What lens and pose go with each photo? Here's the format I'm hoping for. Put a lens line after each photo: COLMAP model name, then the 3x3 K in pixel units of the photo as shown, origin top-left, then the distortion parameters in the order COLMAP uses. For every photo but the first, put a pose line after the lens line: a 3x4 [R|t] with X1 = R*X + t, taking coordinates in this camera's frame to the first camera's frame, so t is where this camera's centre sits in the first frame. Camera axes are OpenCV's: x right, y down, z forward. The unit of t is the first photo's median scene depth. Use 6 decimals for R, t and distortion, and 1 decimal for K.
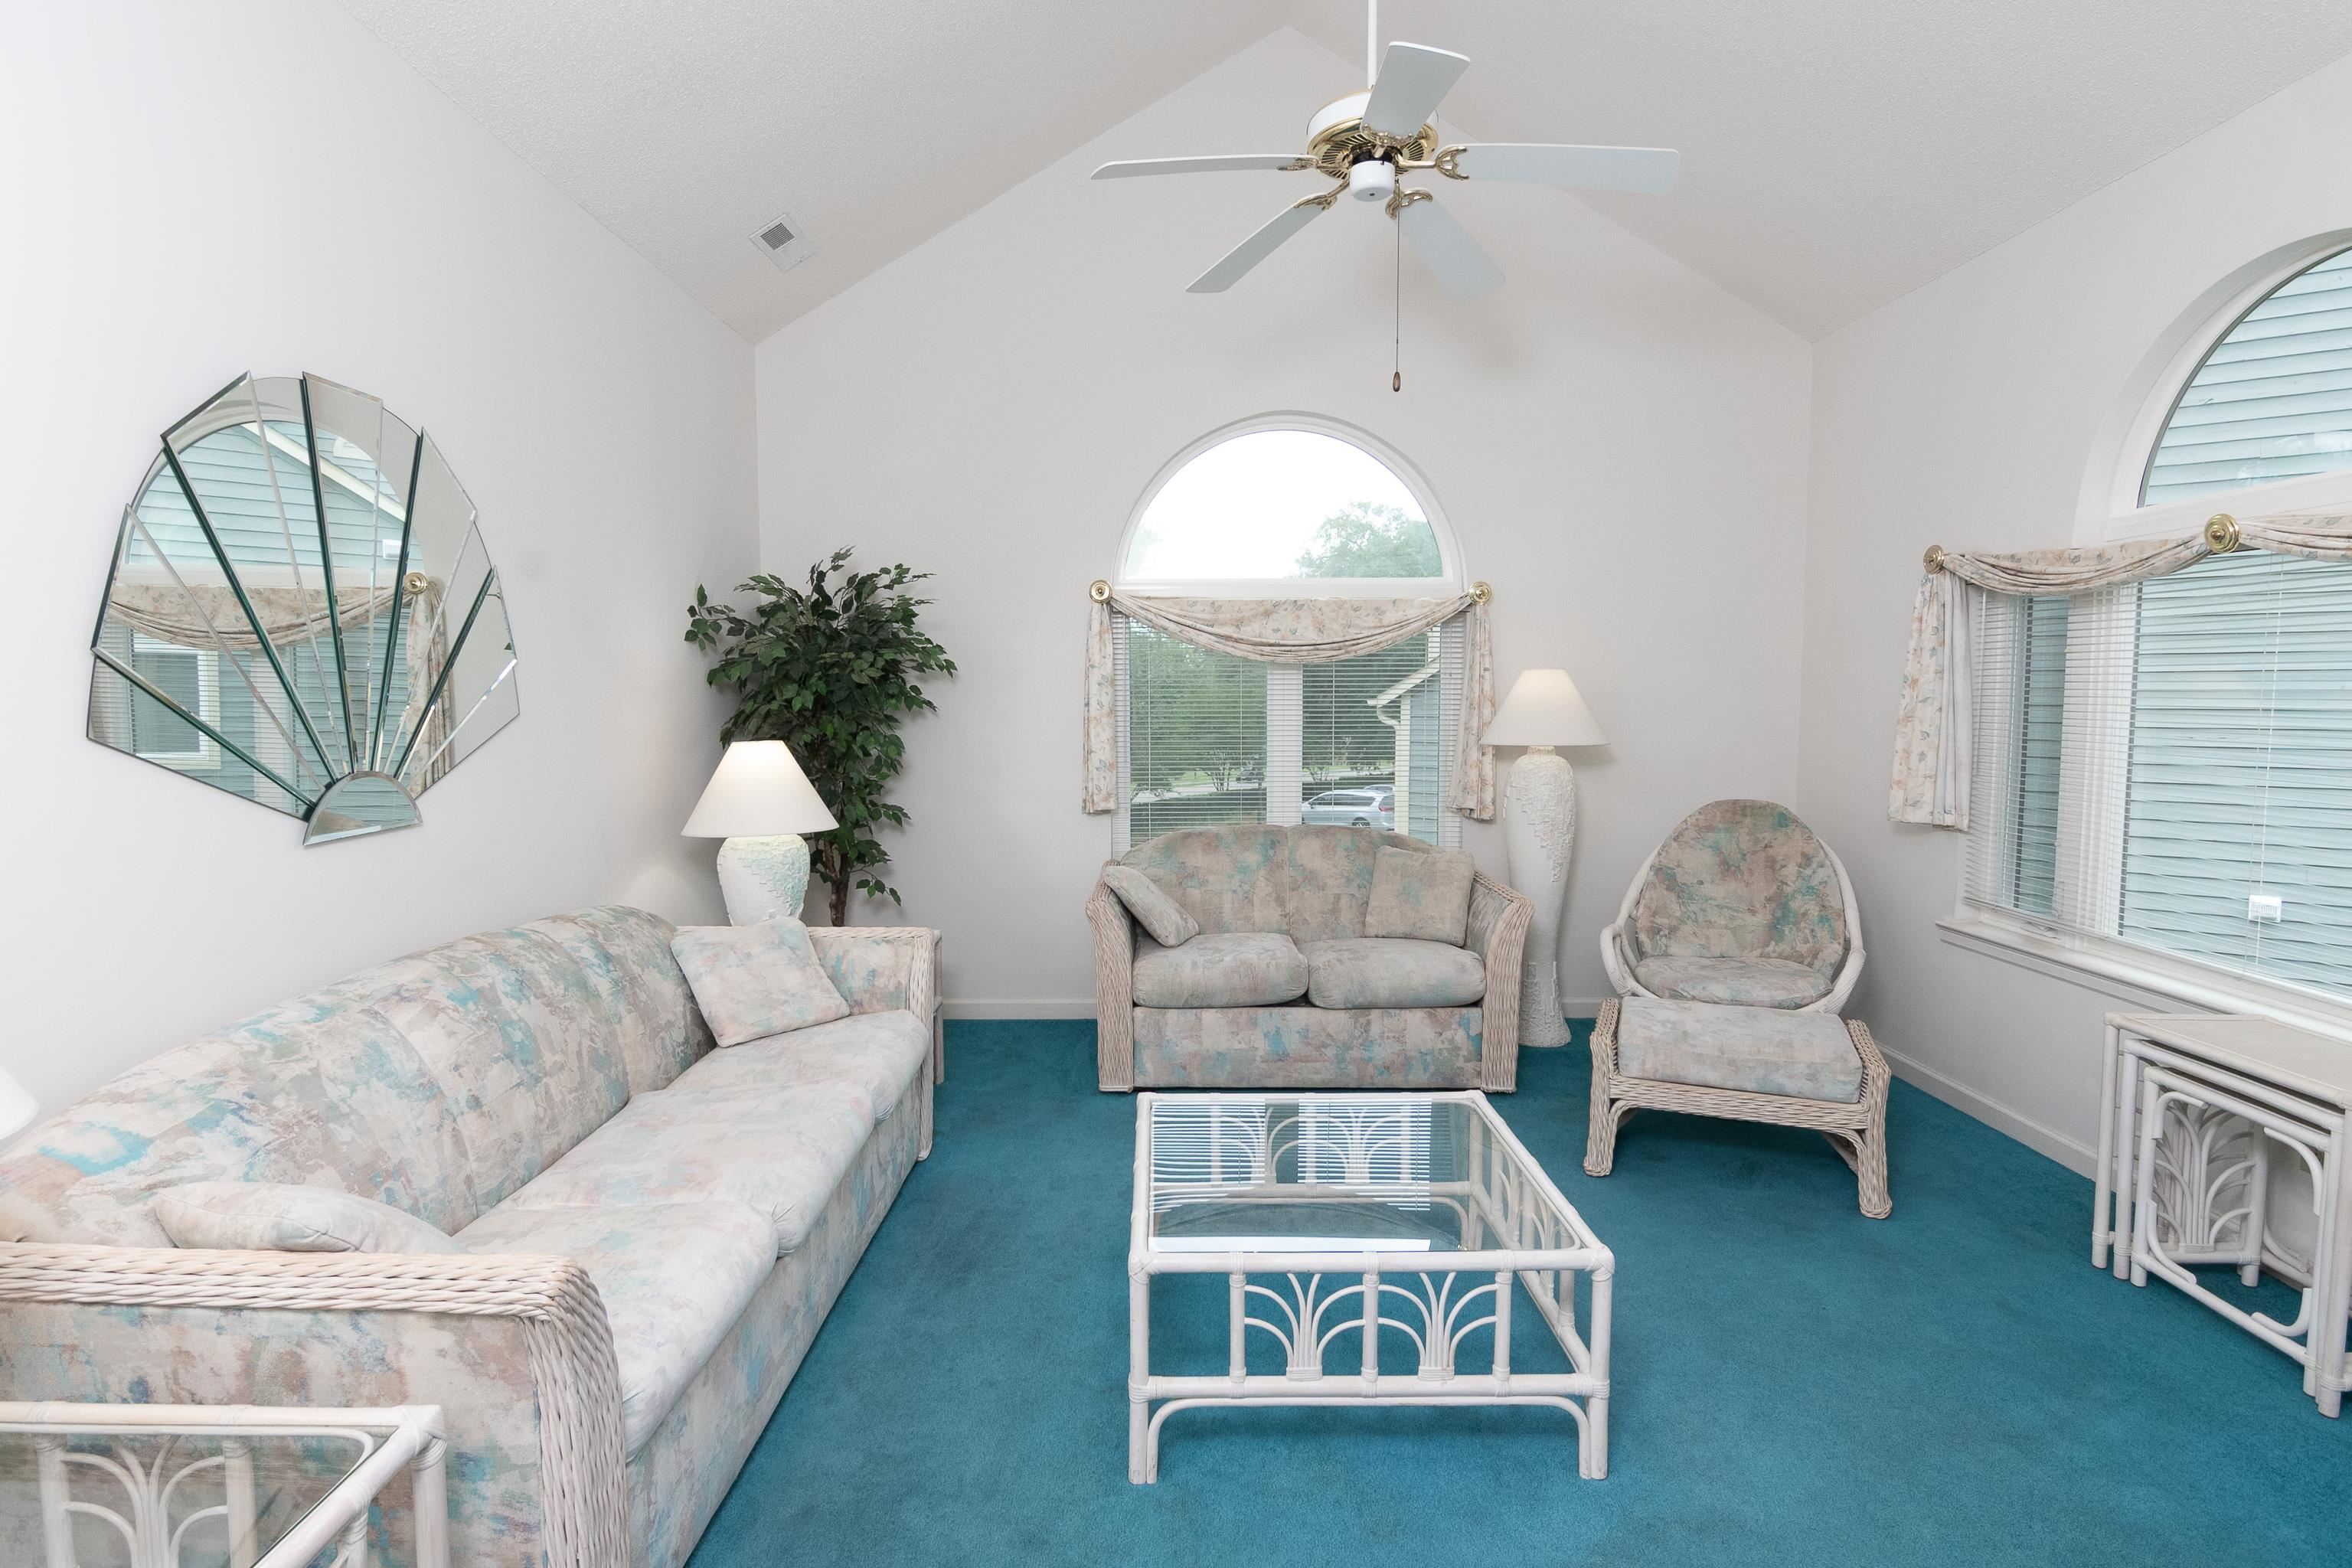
lens RADIAL K [[1154.1, 0, 1205.3], [0, 1154.1, 782.2], [0, 0, 1]] dist [-0.005366, -0.006031]
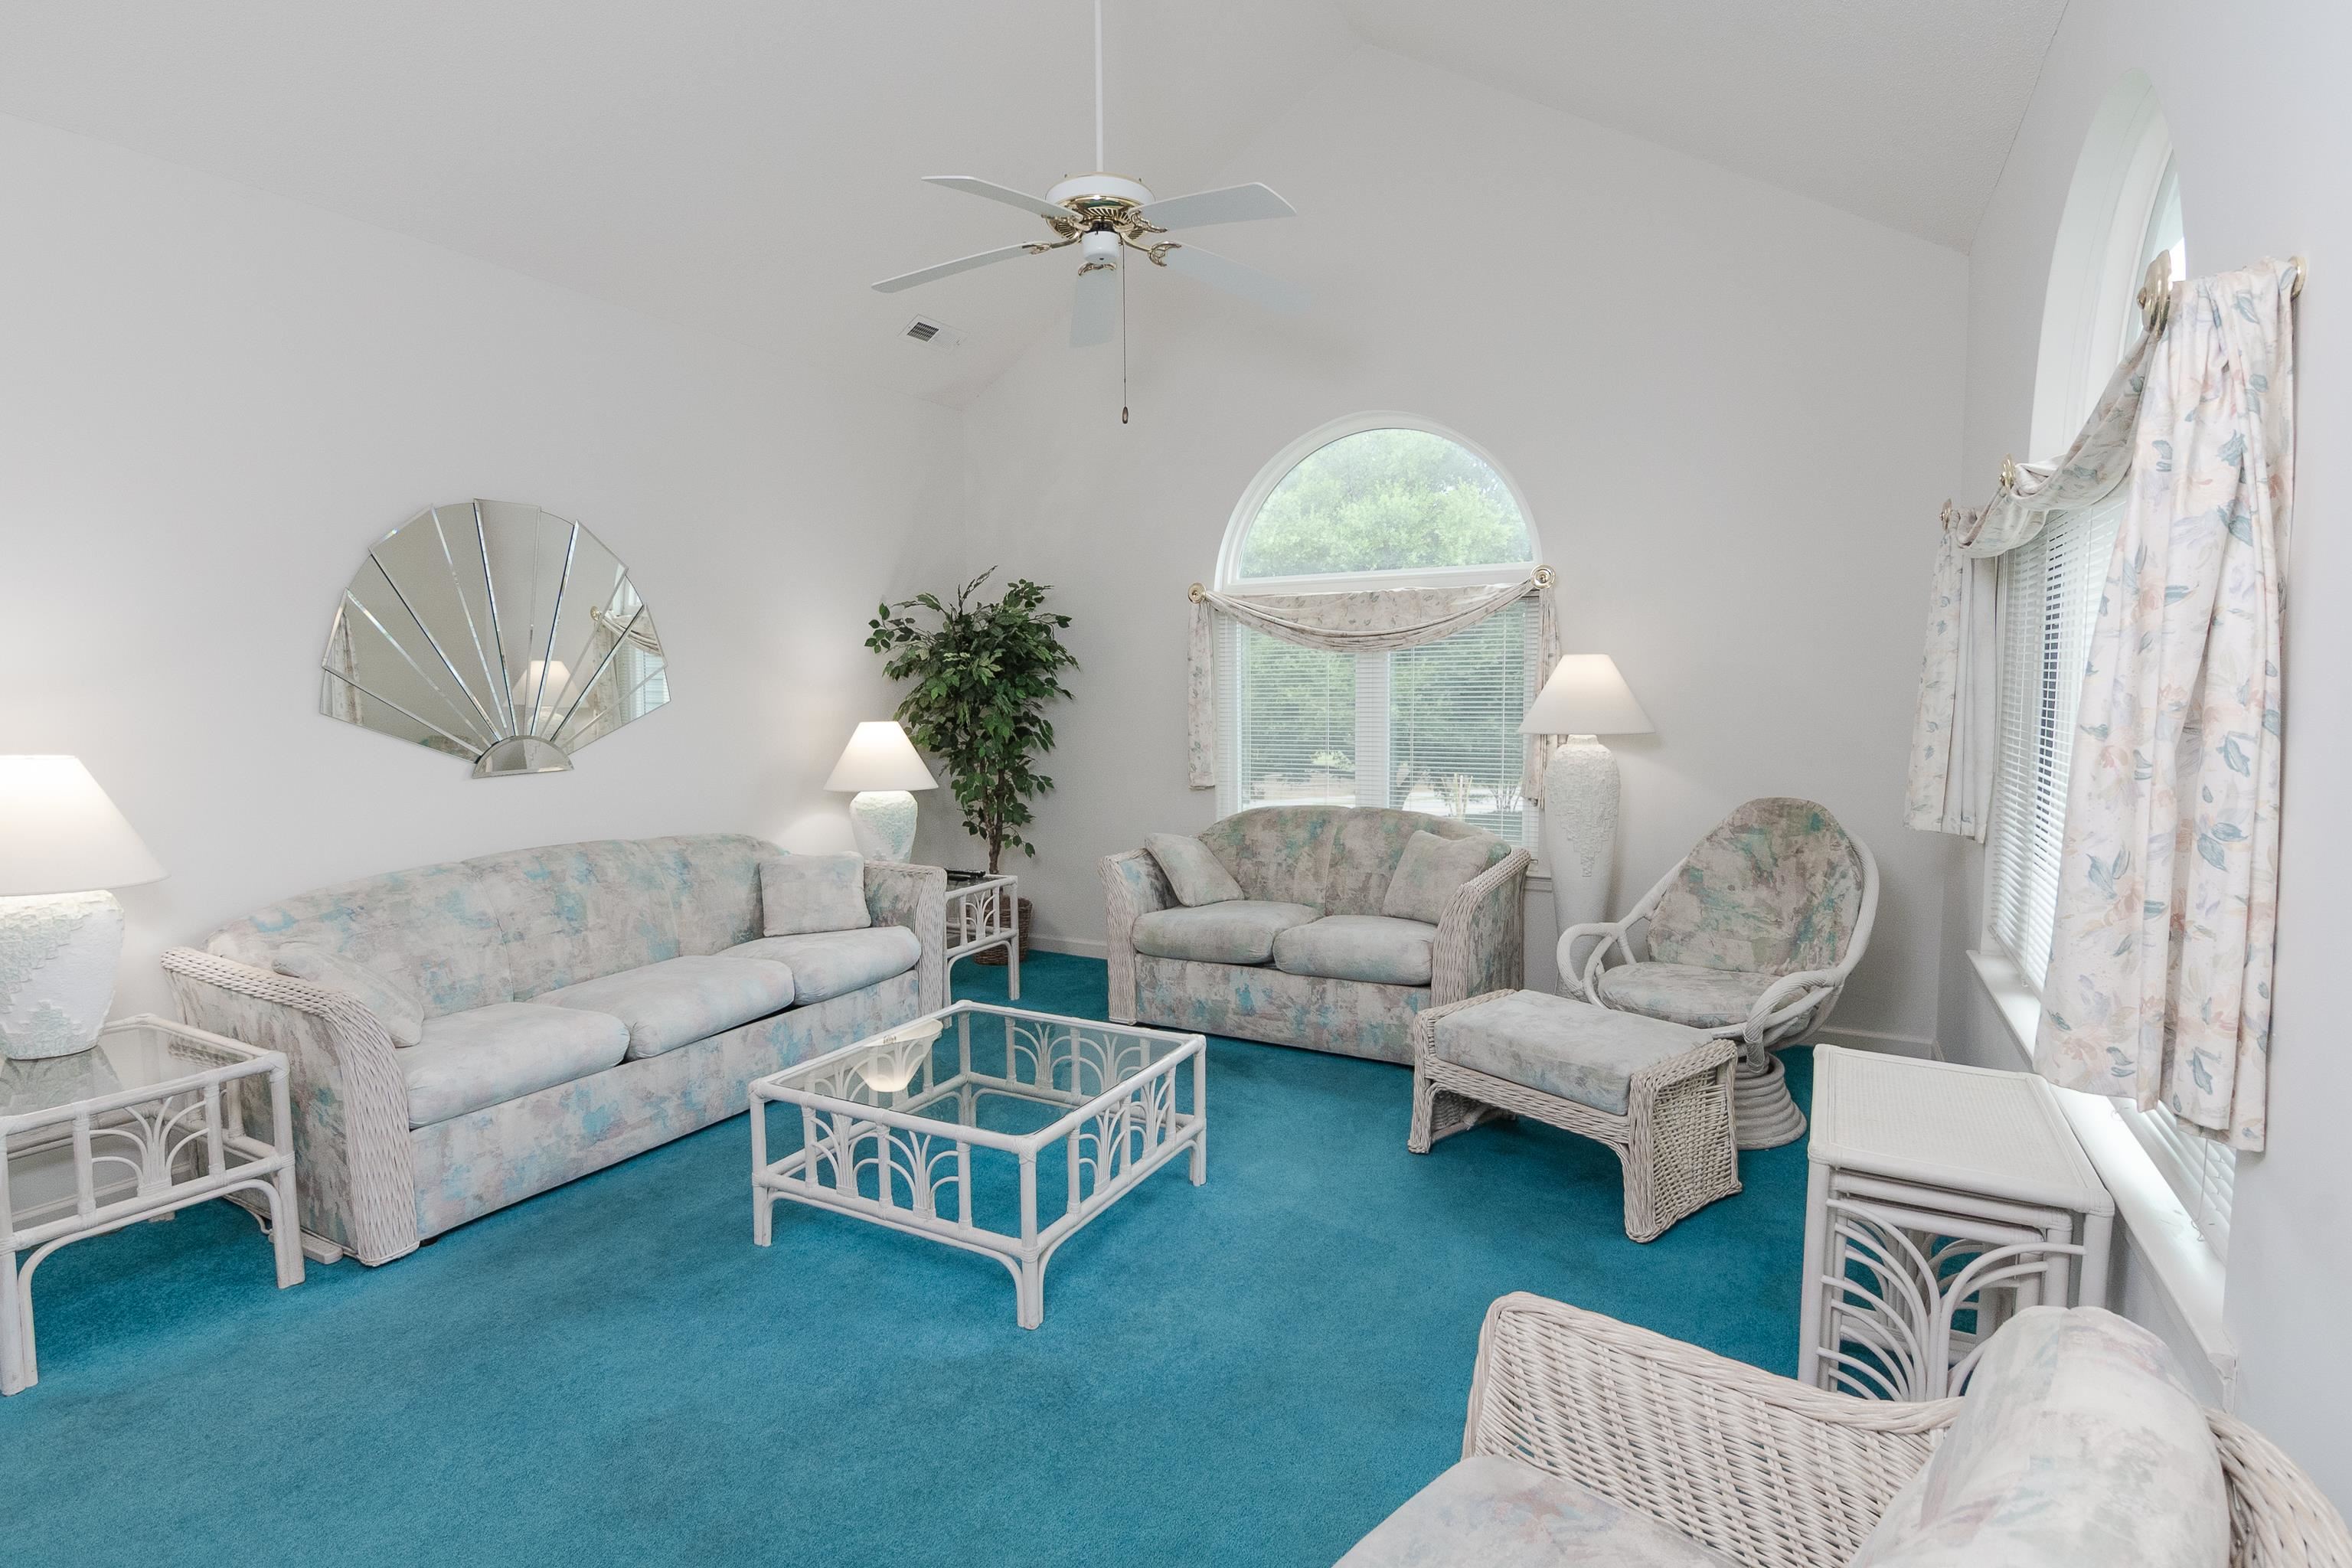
lens RADIAL K [[1154.1, 0, 1215.3], [0, 1154.1, 785.1], [0, 0, 1]] dist [-0.005366, -0.006031]
pose [[0.881713, 0.035027, -0.470485, 0.557458], [-0.029417, 0.999381, 0.019272, 0.000815], [0.470869, -0.003152, 0.882198, 0.009523]]
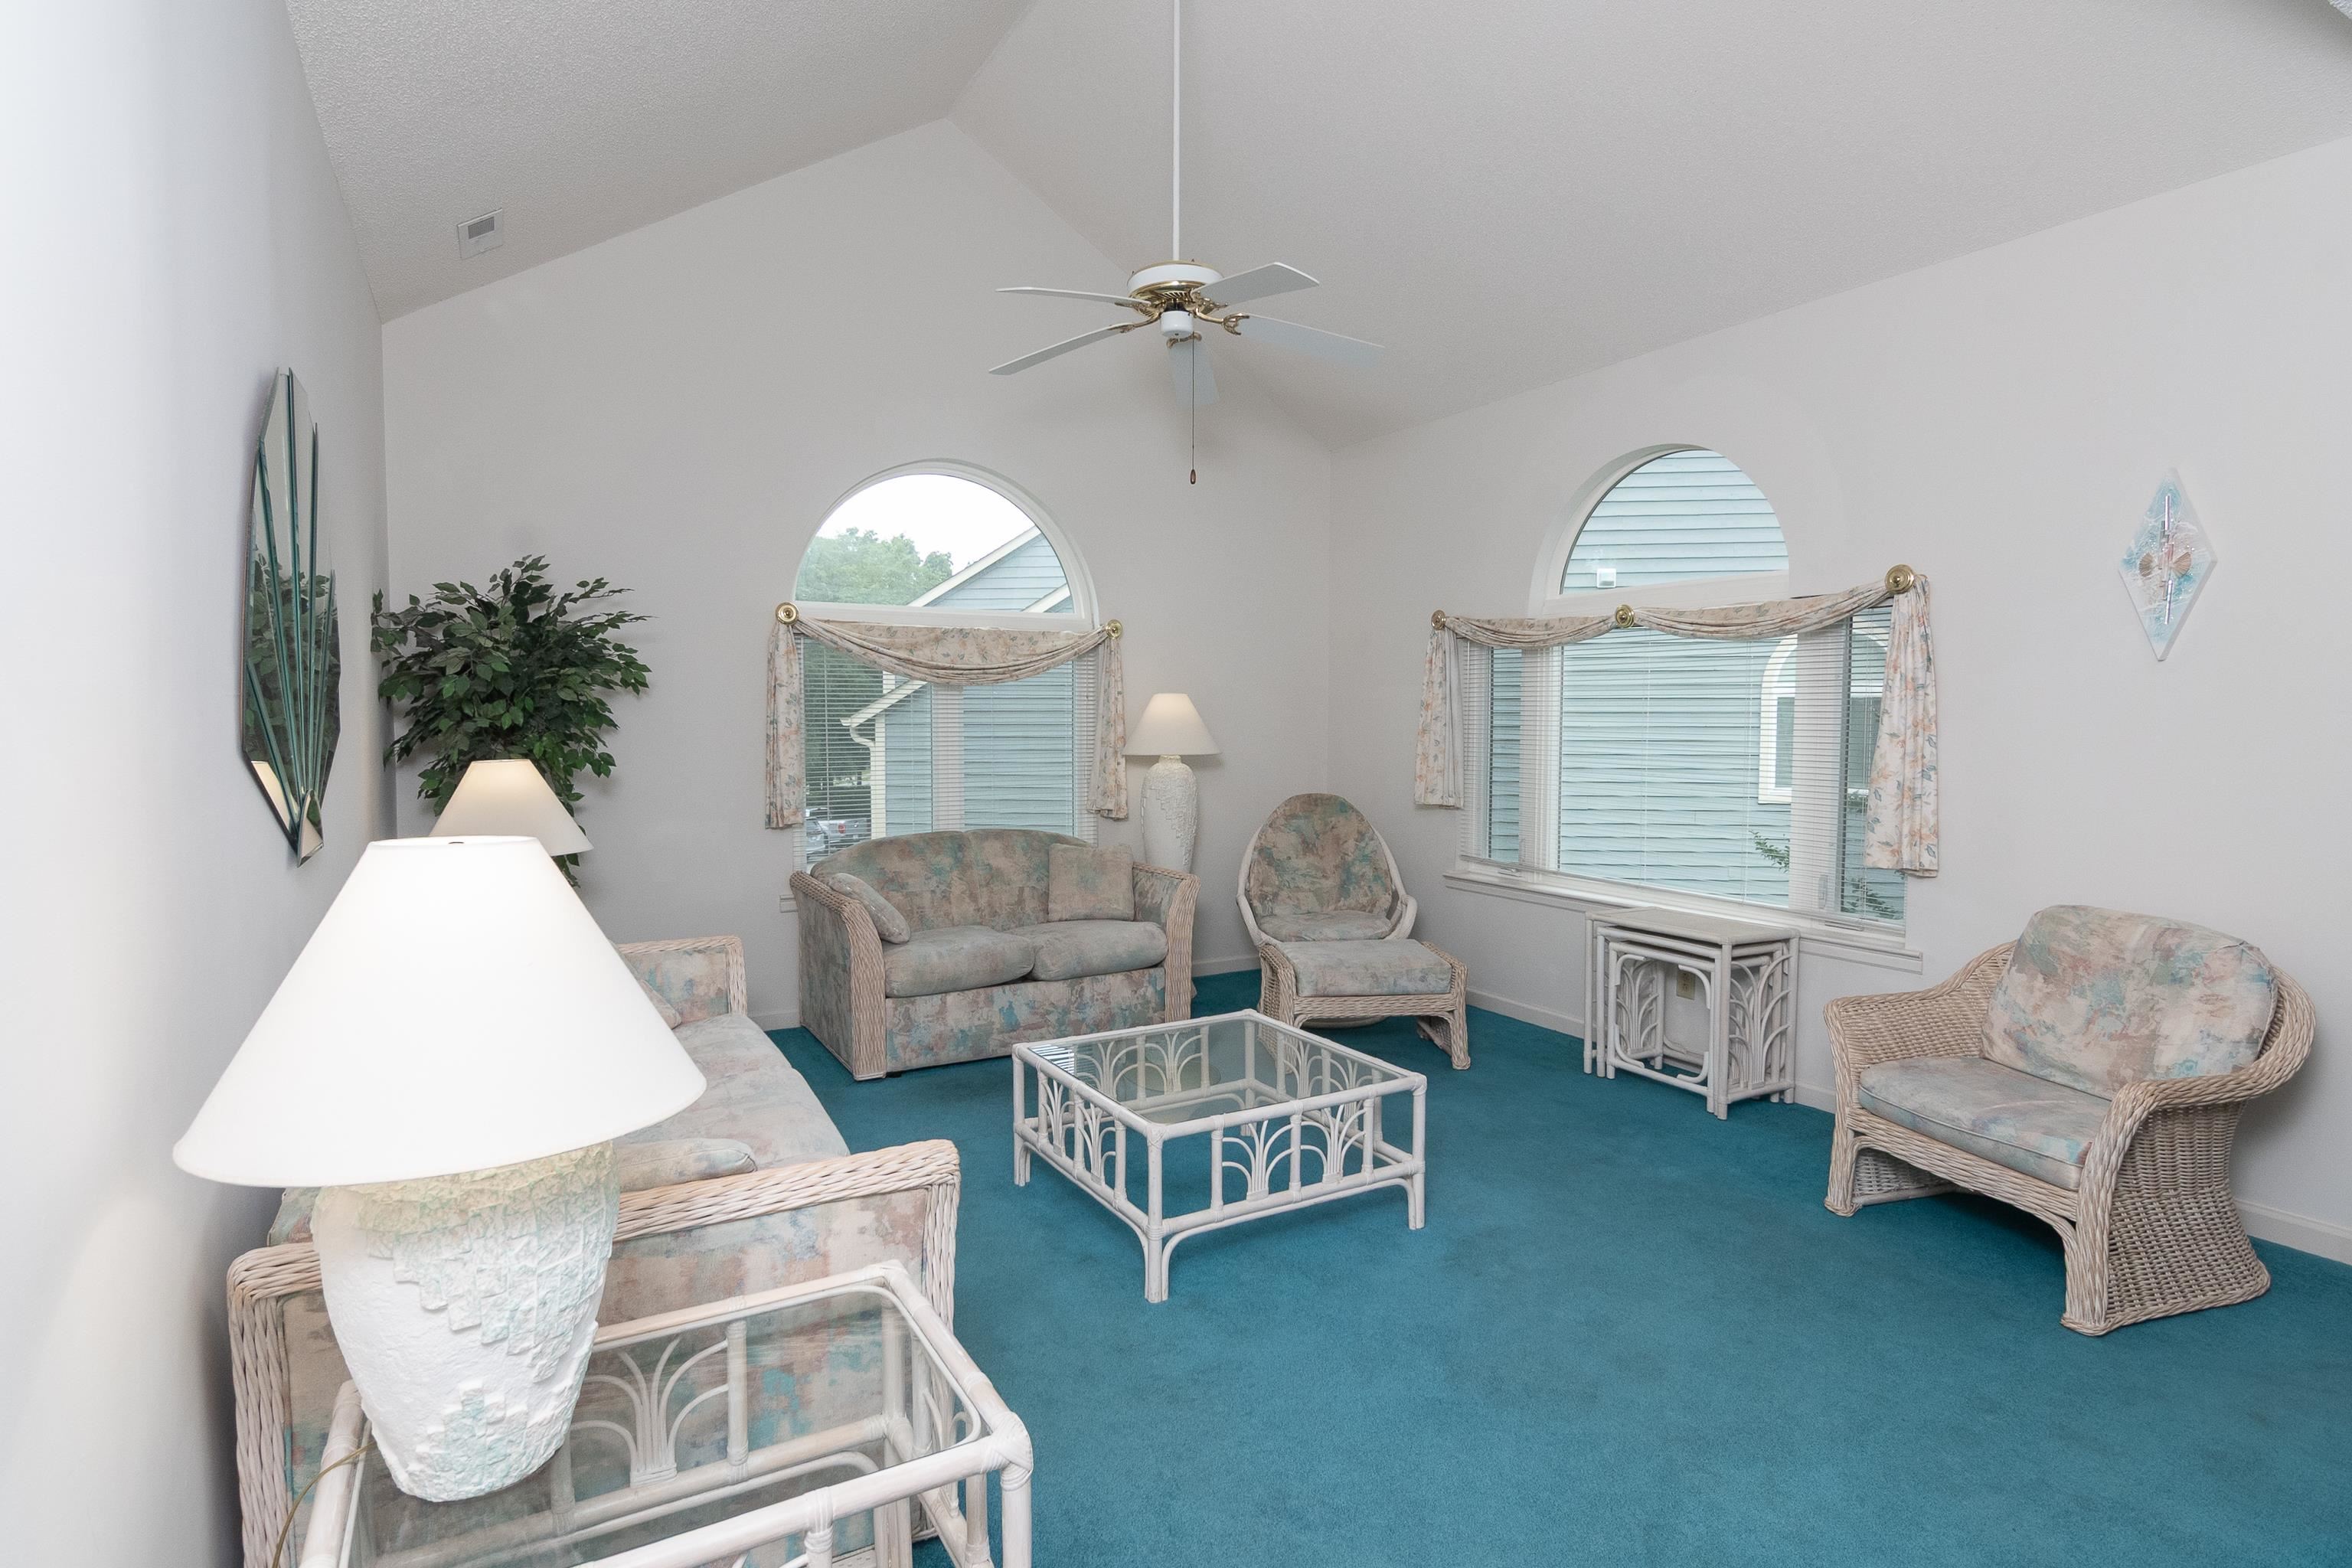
lens RADIAL K [[1154.1, 0, 1196.2], [0, 1154.1, 785.2], [0, 0, 1]] dist [-0.005366, -0.006031]
pose [[0.872734, -0.027062, 0.487446, -0.334900], [0.034734, 0.999374, -0.006705, 0.010848], [-0.486959, 0.022783, 0.873128, -0.103665]]
